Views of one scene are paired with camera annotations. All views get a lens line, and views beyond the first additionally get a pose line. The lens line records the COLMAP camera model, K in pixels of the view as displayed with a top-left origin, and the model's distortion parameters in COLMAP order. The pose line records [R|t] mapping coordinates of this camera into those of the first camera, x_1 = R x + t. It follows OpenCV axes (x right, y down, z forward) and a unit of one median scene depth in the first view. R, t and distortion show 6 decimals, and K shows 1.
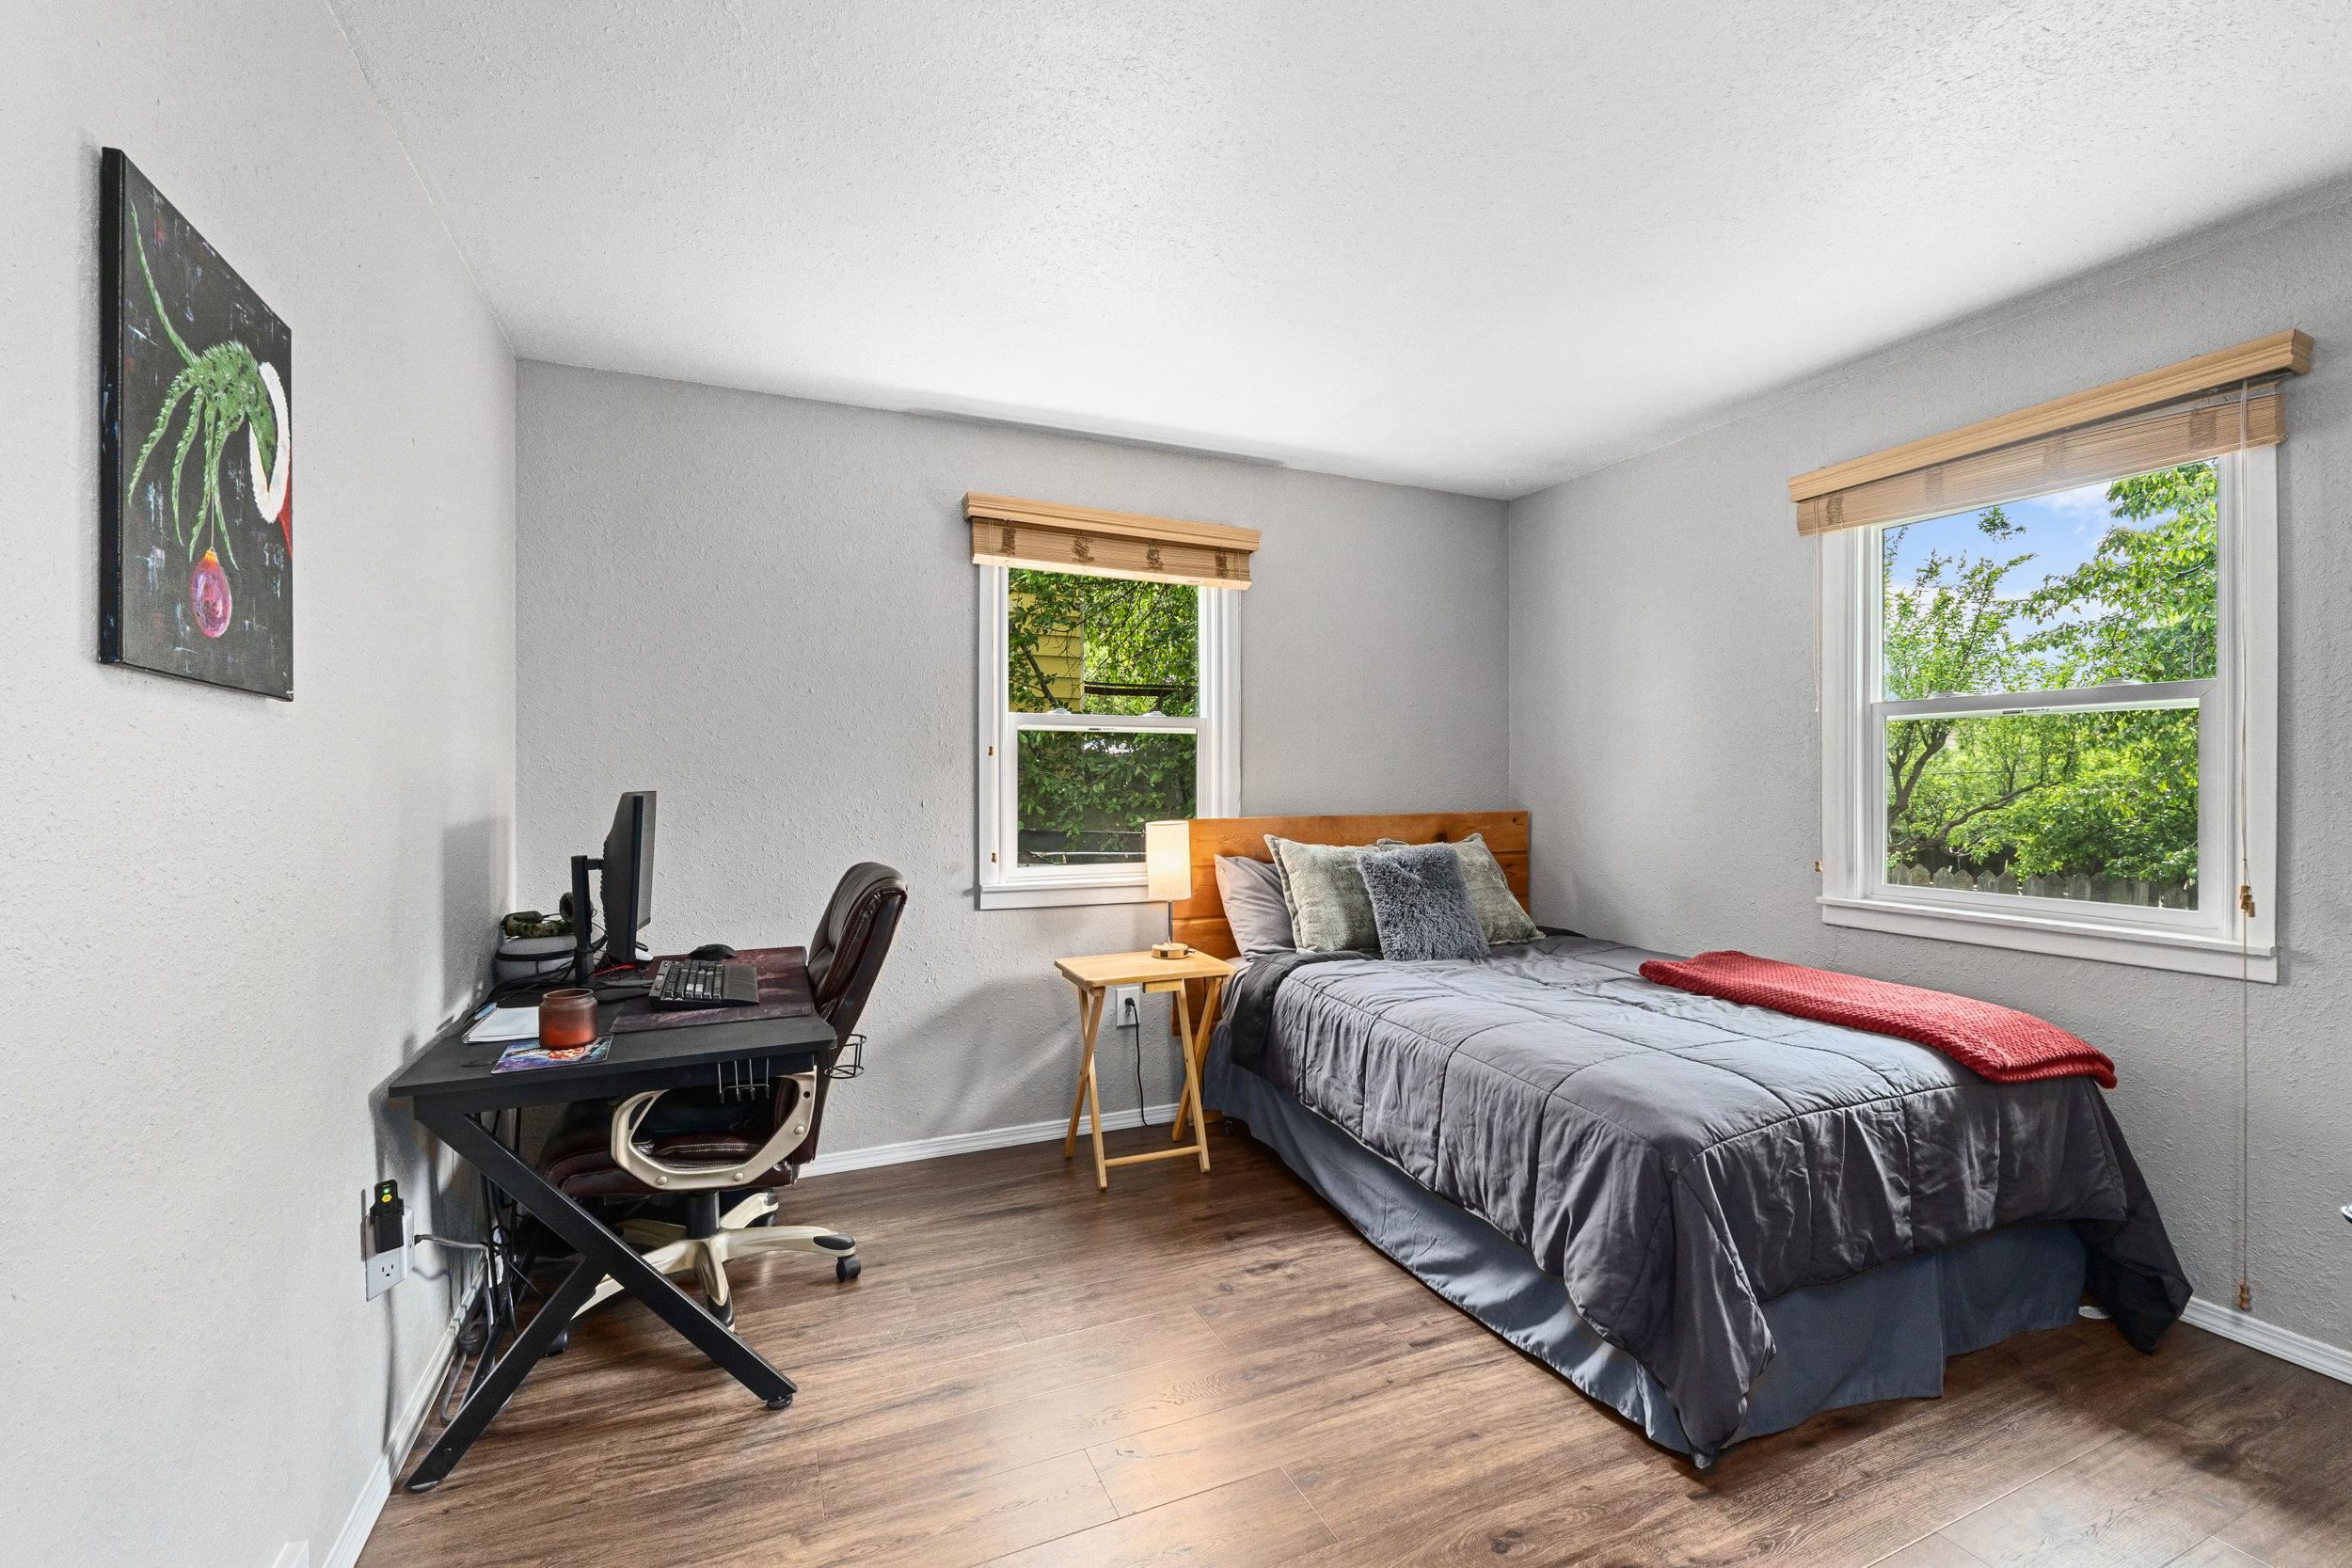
lens RADIAL K [[988.7, 0, 1173.1], [0, 988.7, 780.9], [0, 0, 1]] dist [-0.006781, -0.000002]
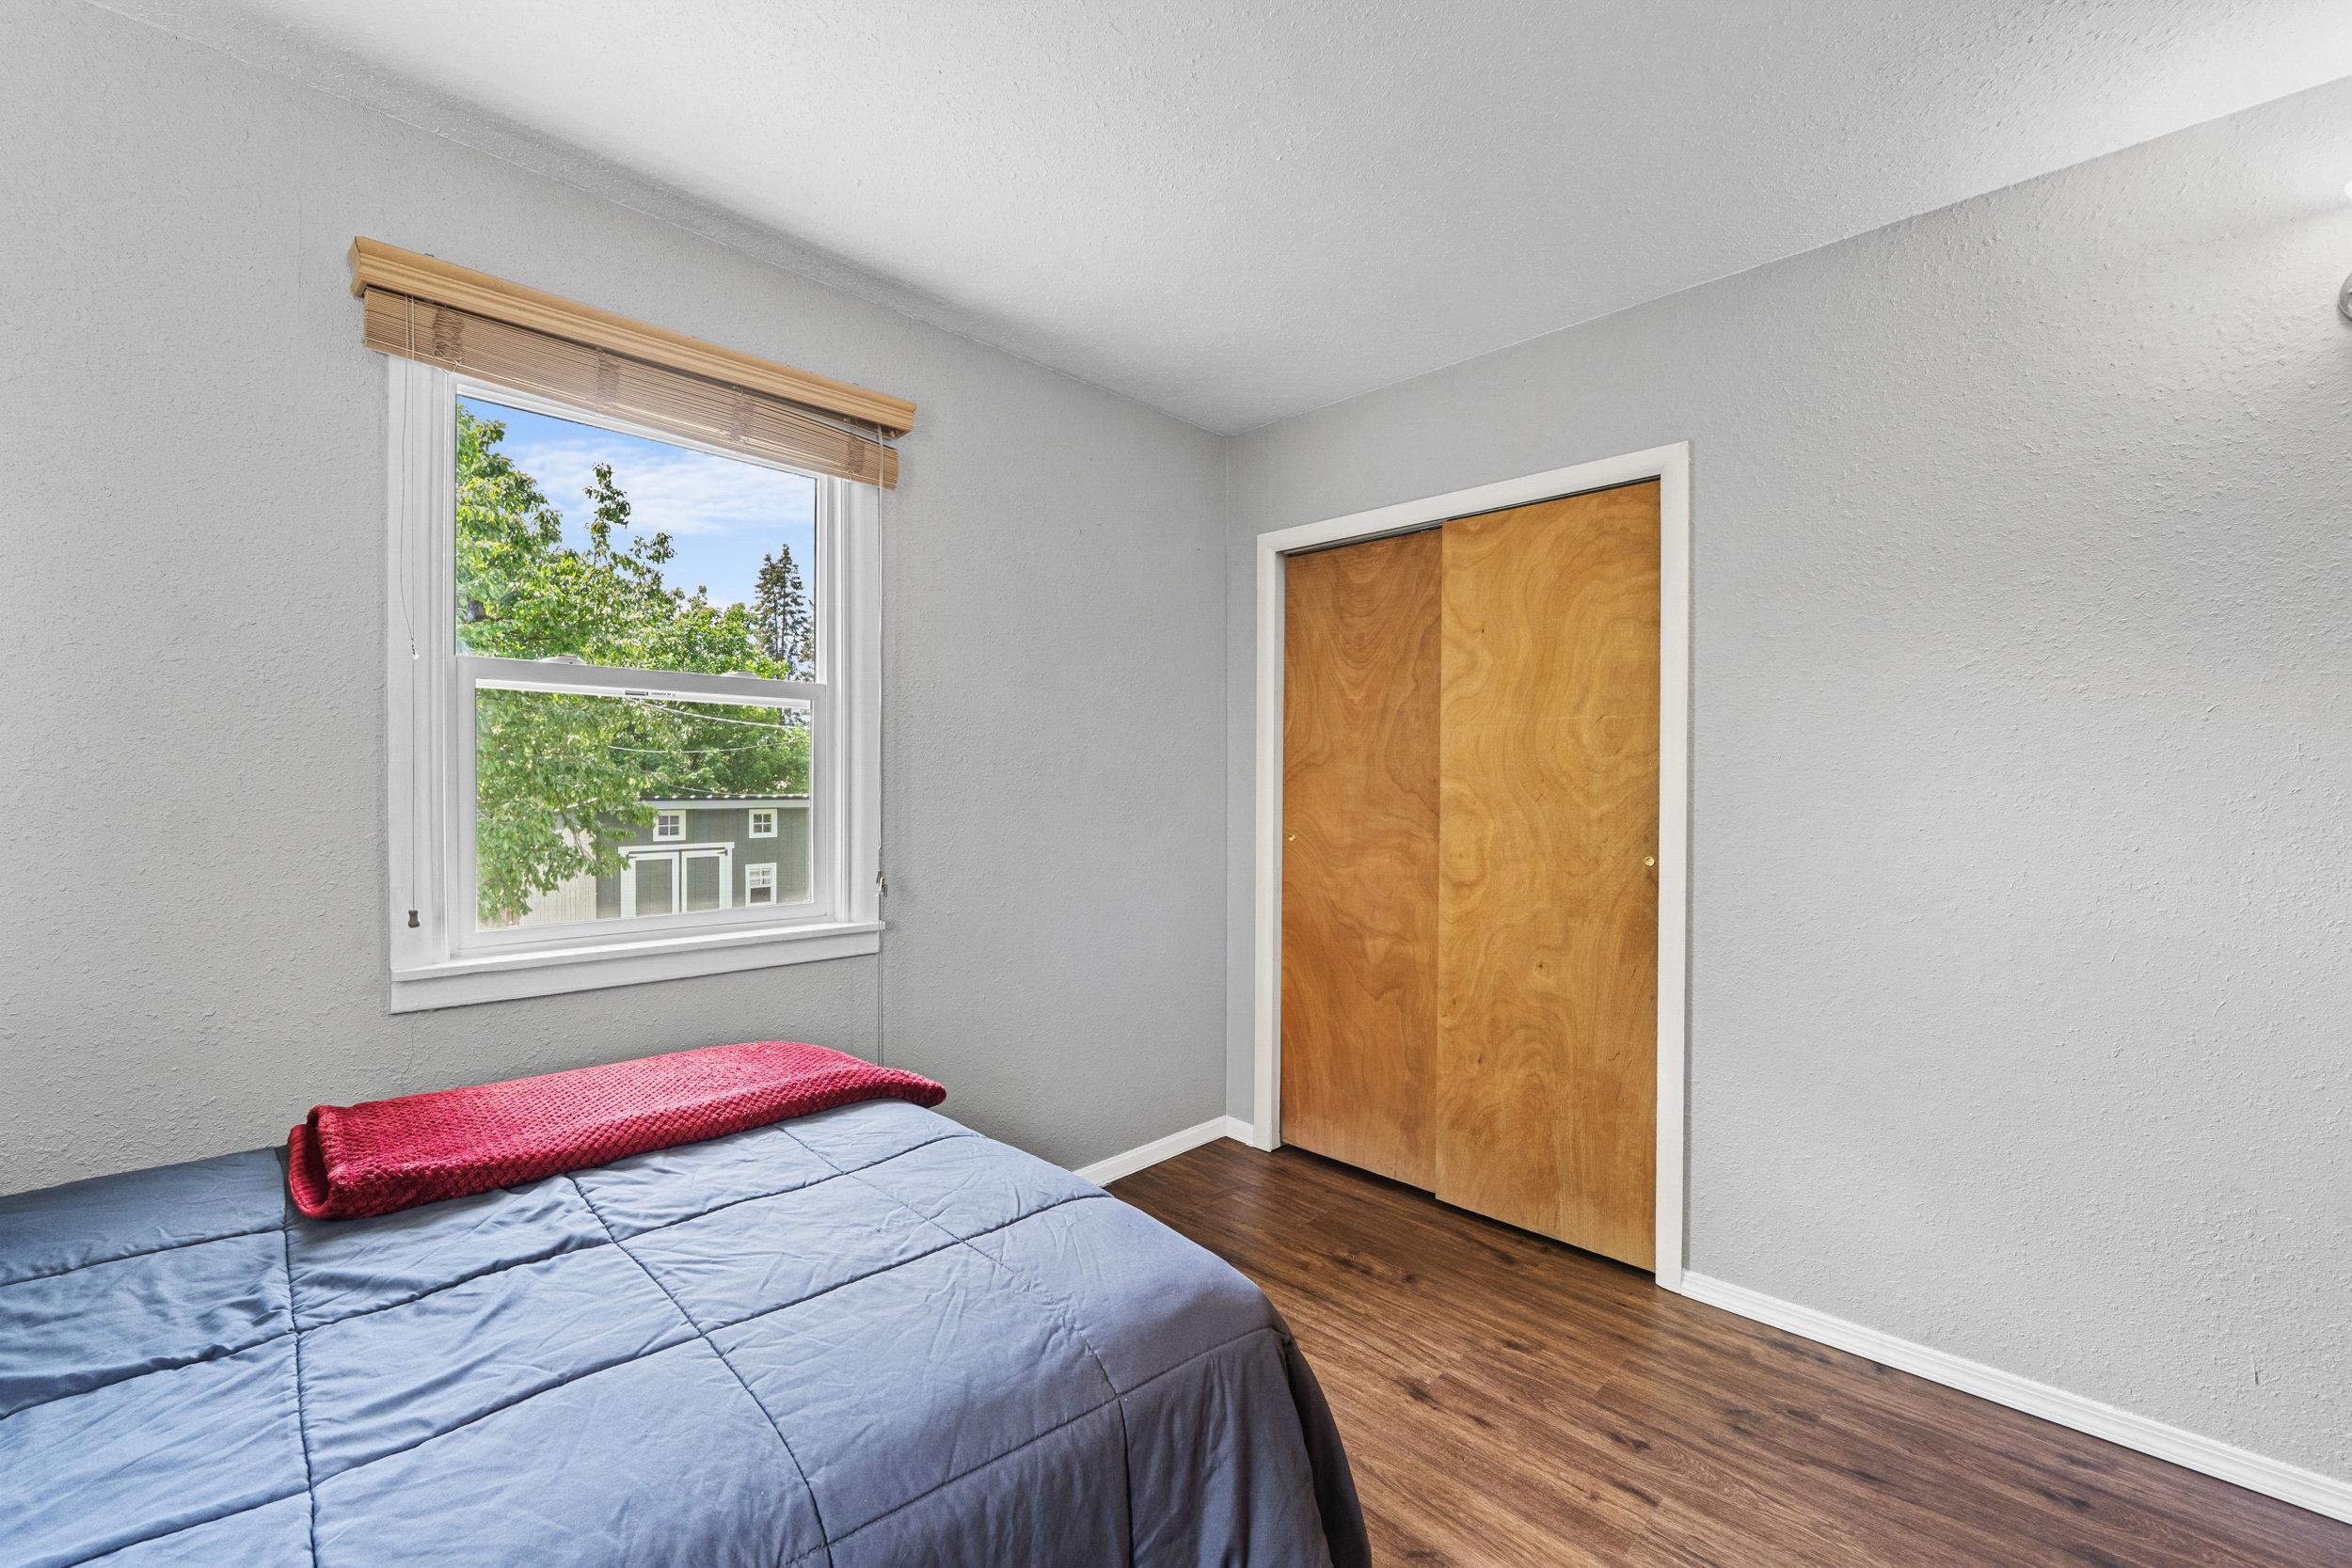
lens RADIAL K [[988.7, 0, 1177.0], [0, 988.7, 784.9], [0, 0, 1]] dist [-0.006781, -0.000002]
pose [[-0.342817, -0.001465, 0.939401, -0.064296], [0.003419, 0.999990, 0.002807, 0.005700], [-0.939396, 0.004174, -0.342808, 0.780955]]
